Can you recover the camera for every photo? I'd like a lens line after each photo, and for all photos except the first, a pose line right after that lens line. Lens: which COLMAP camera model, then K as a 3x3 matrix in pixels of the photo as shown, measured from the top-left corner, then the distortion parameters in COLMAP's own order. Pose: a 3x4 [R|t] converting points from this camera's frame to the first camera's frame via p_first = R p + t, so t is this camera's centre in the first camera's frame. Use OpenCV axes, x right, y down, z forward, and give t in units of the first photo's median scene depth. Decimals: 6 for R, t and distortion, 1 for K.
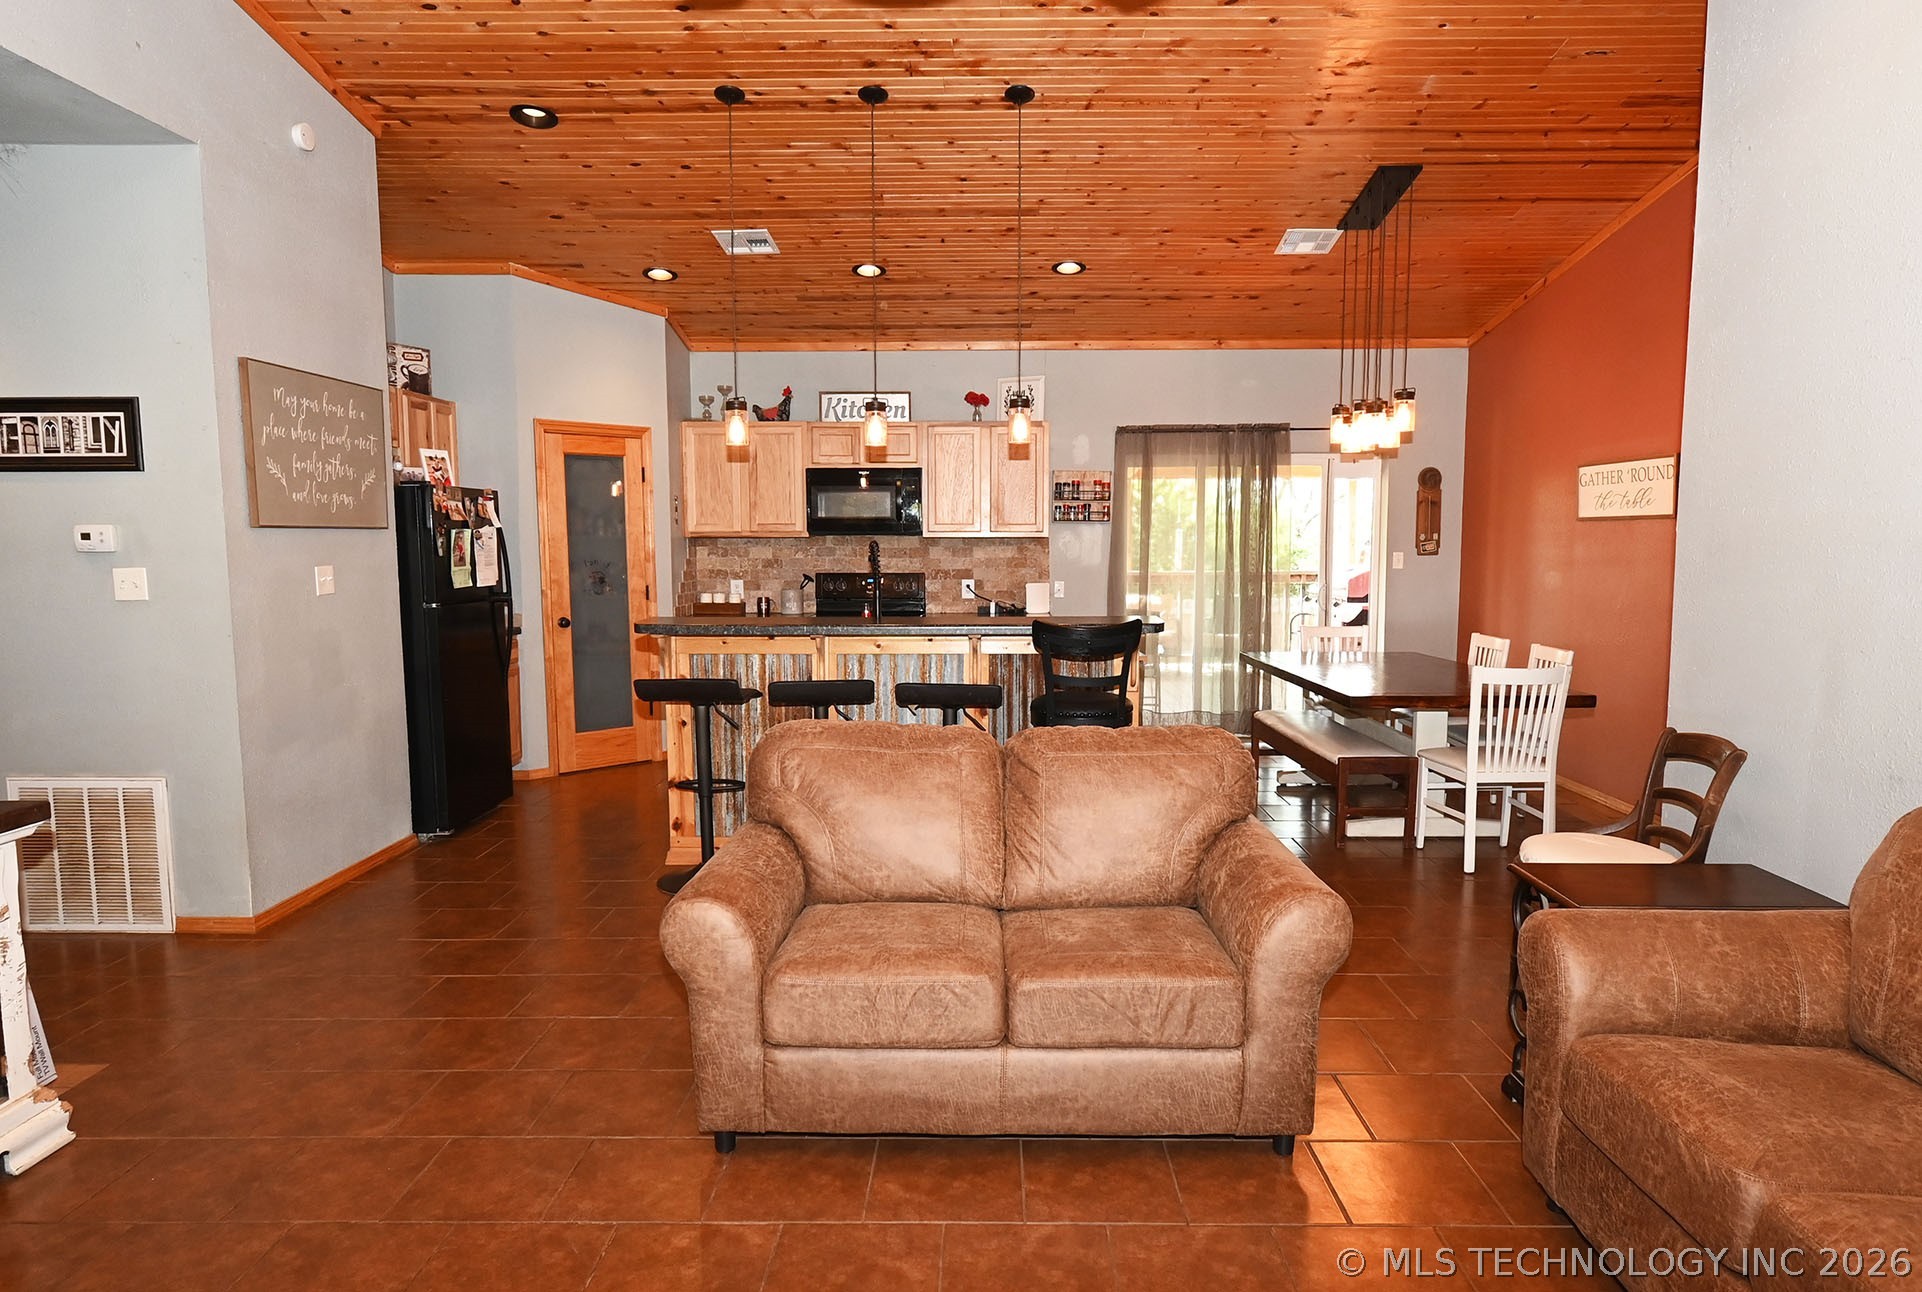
lens RADIAL K [[1132.7, 0, 975.5], [0, 1132.7, 653.1], [0, 0, 1]] dist [0.001054, 0.001812]
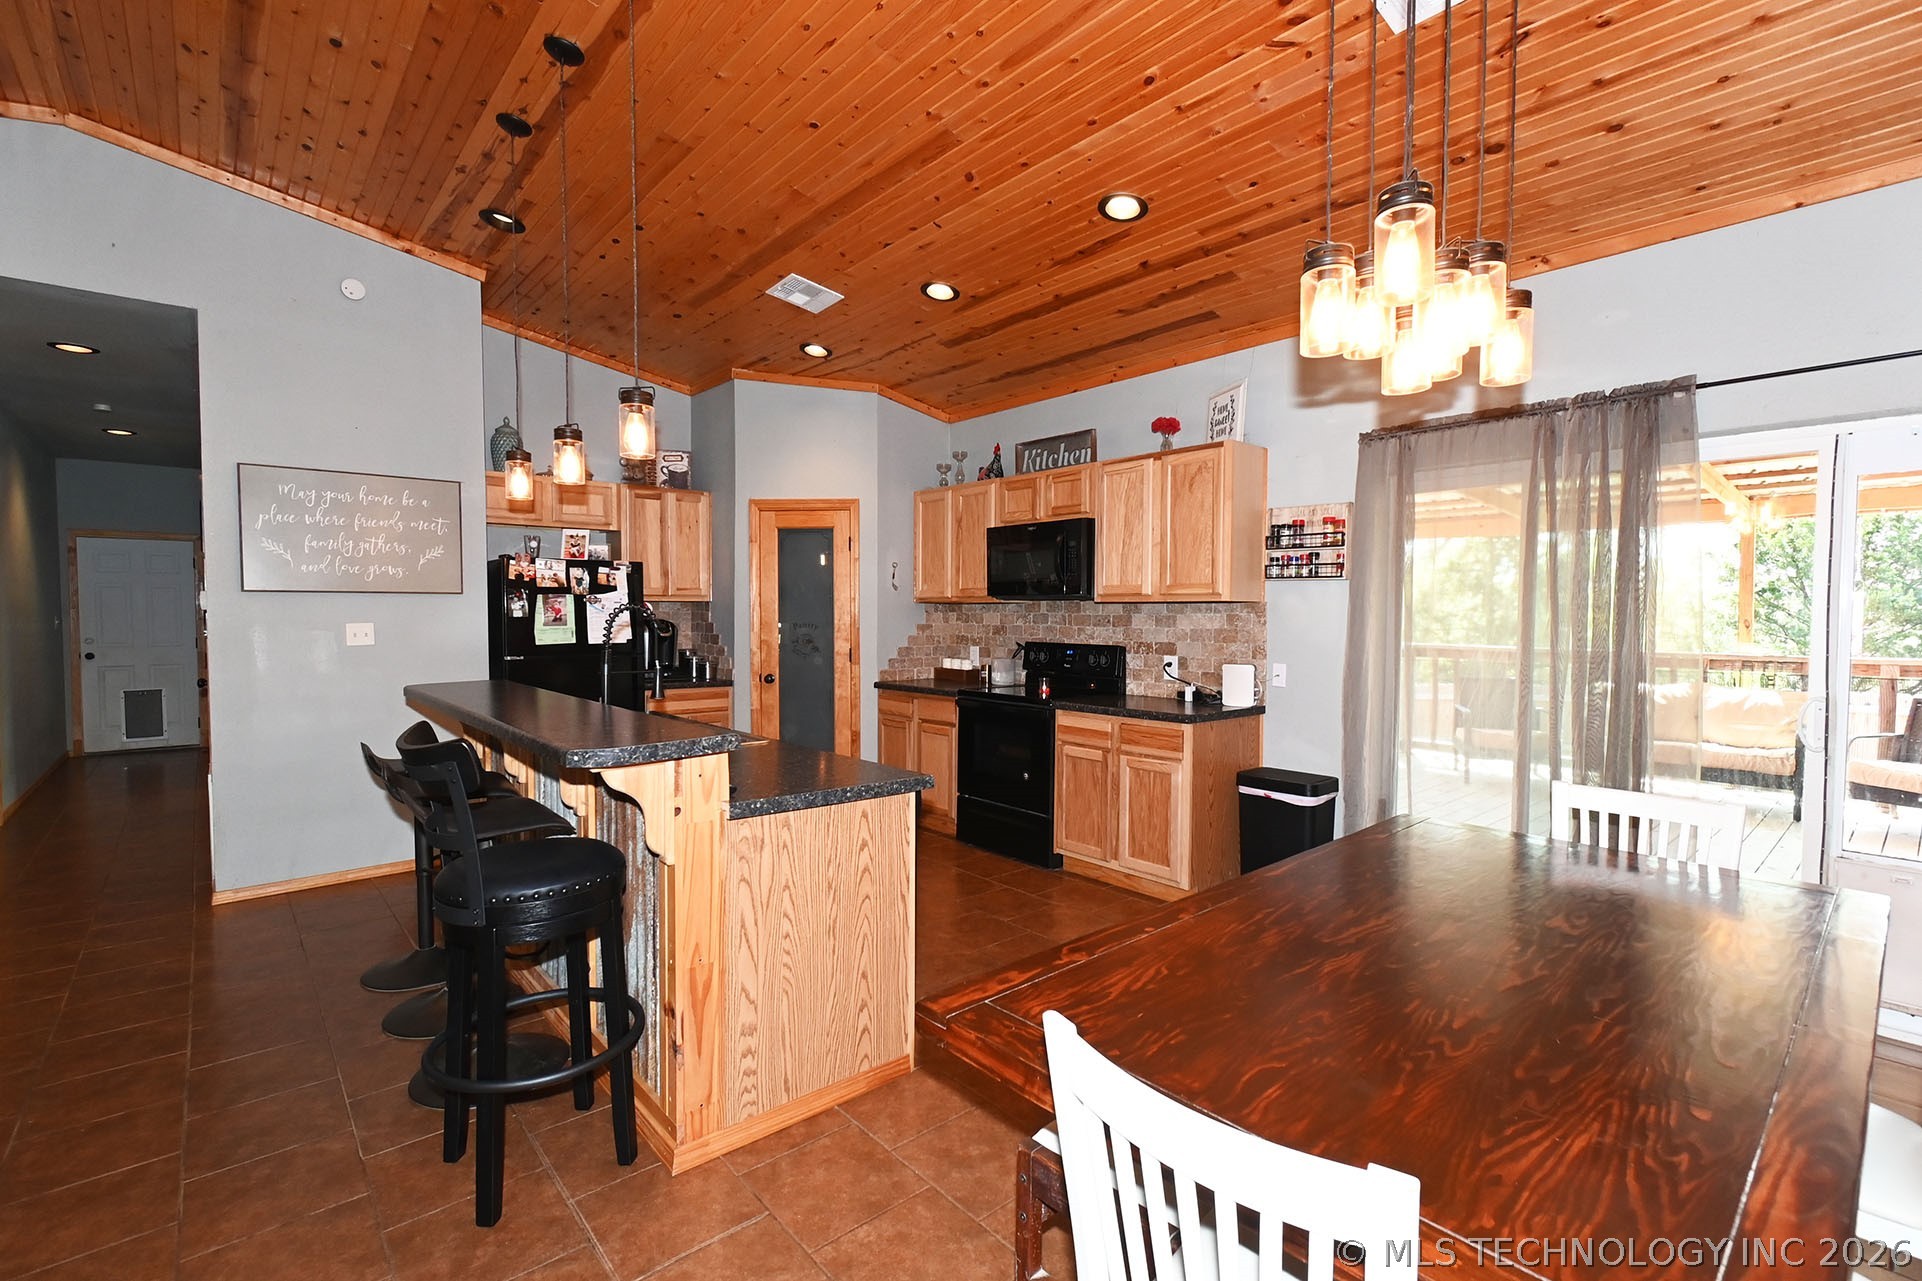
lens RADIAL K [[854.6, 0, 973.5], [0, 854.6, 643.3], [0, 0, 1]] dist [0.003467, -0.000686]
pose [[0.670789, 0.030943, -0.741003, 0.405878], [-0.076963, 0.996639, -0.028052, -0.055165], [0.737644, 0.075847, 0.670916, 0.596708]]
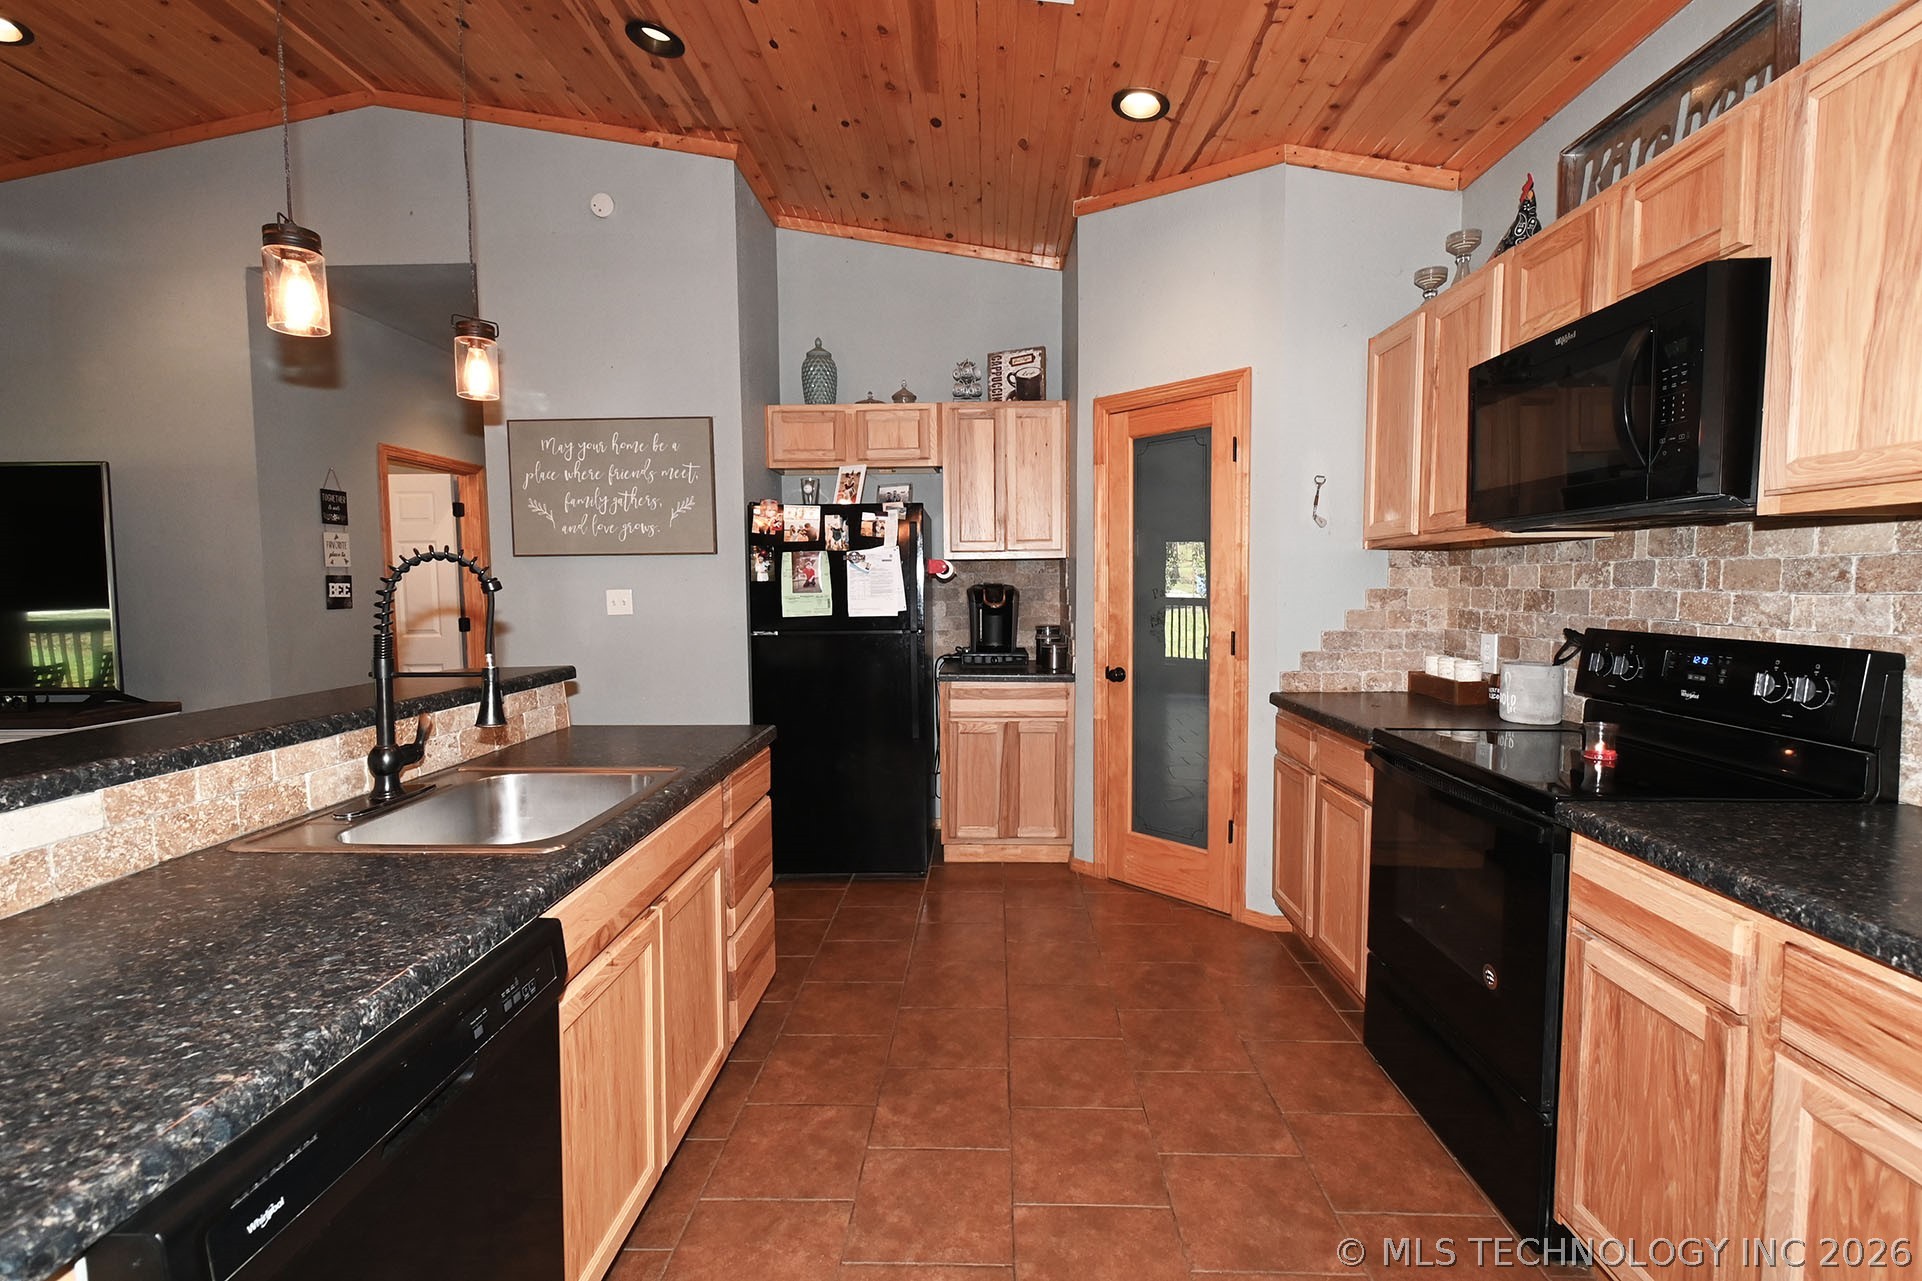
lens RADIAL K [[854.6, 0, 973.5], [0, 854.6, 643.3], [0, 0, 1]] dist [0.003467, -0.000686]
pose [[-0.009421, 0.071612, -0.997388, 0.184696], [-0.089692, 0.993351, 0.072170, -0.080155], [0.995925, 0.090137, -0.002935, 0.934184]]
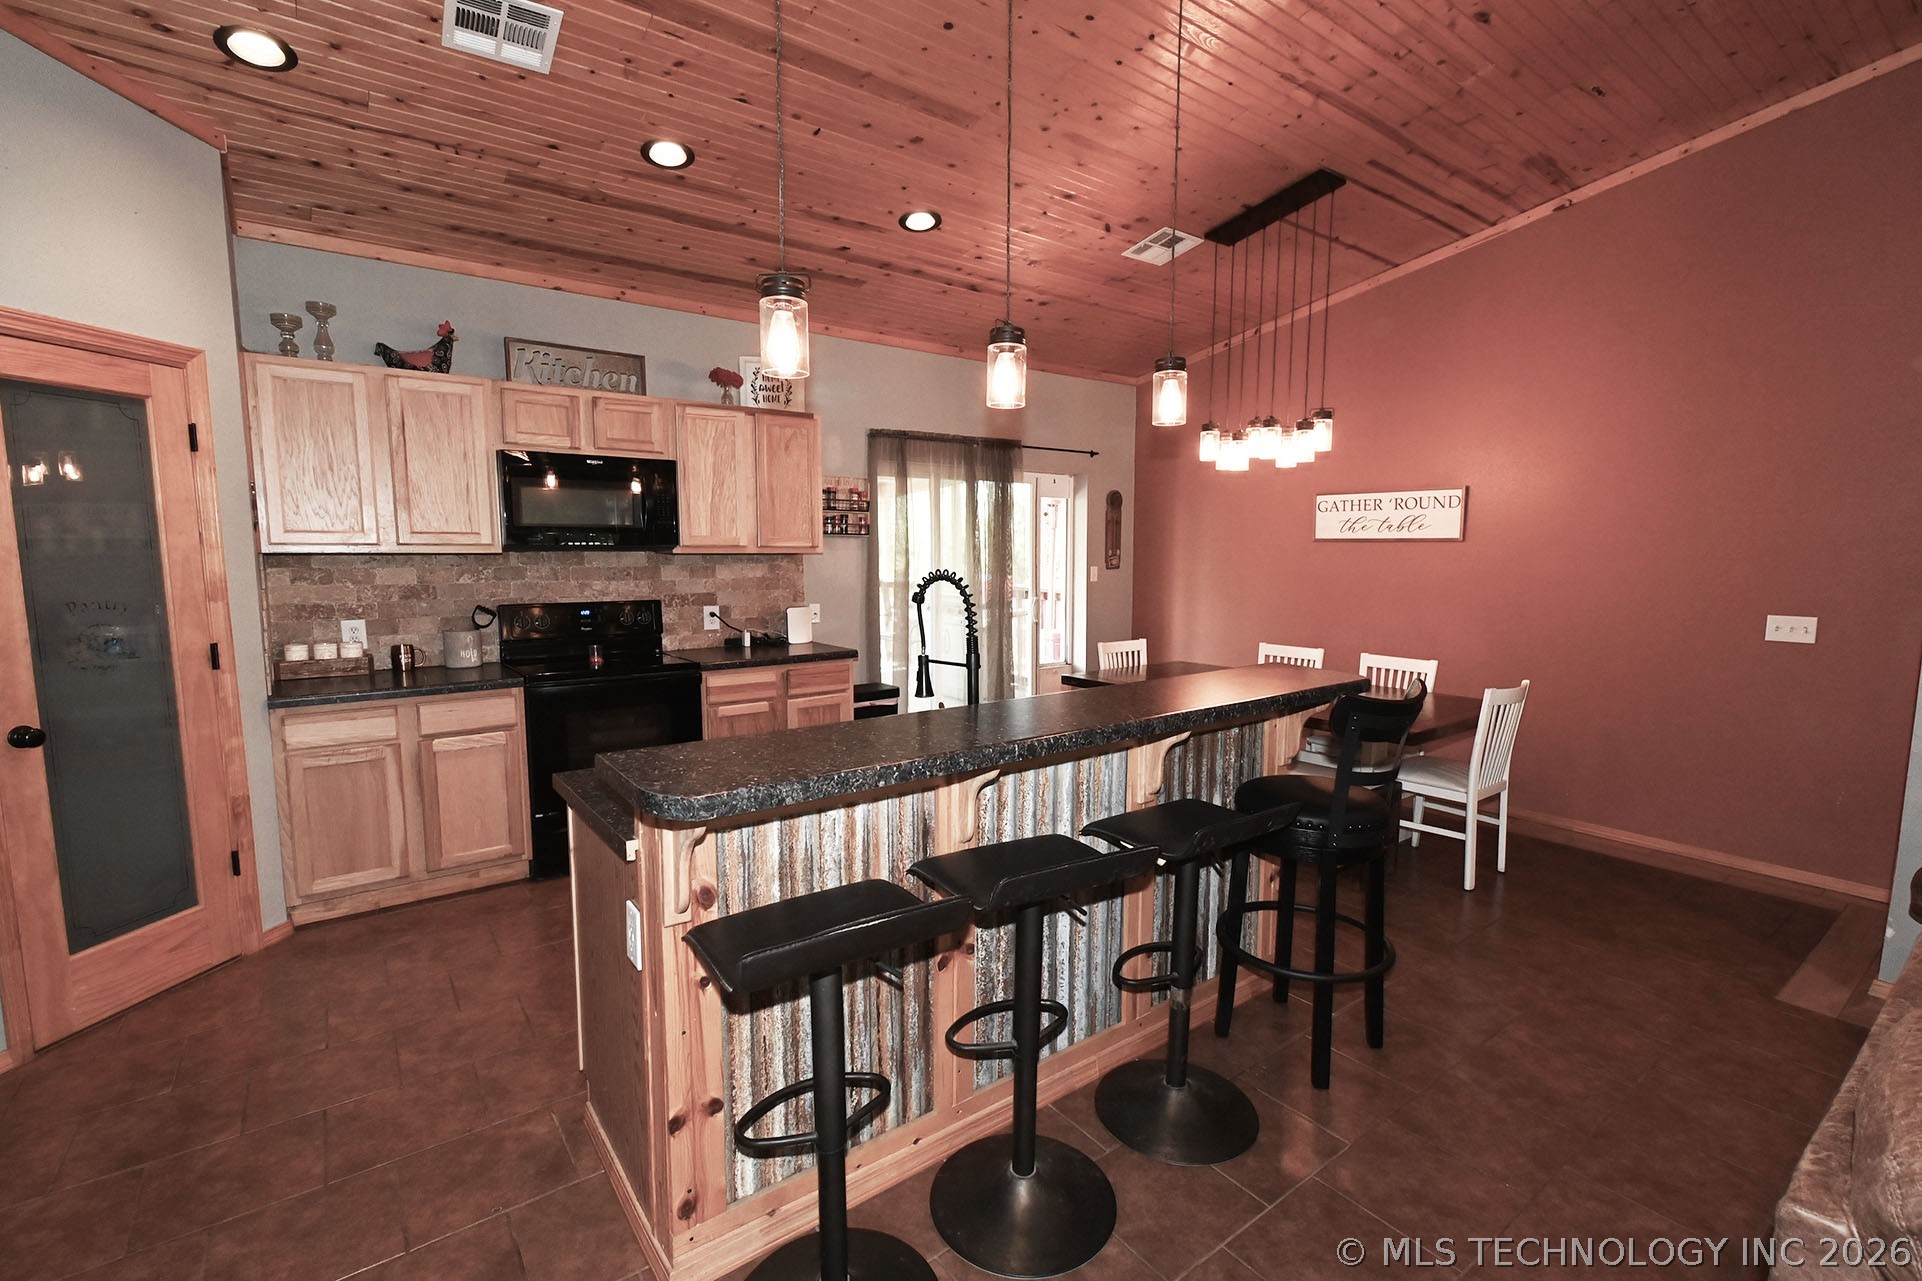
lens RADIAL K [[854.6, 0, 973.5], [0, 854.6, 643.3], [0, 0, 1]] dist [0.003467, -0.000686]
pose [[0.790042, -0.064381, 0.609662, -0.273446], [0.055917, 0.997893, 0.032916, -0.057217], [-0.610497, 0.008085, 0.791977, 0.489250]]
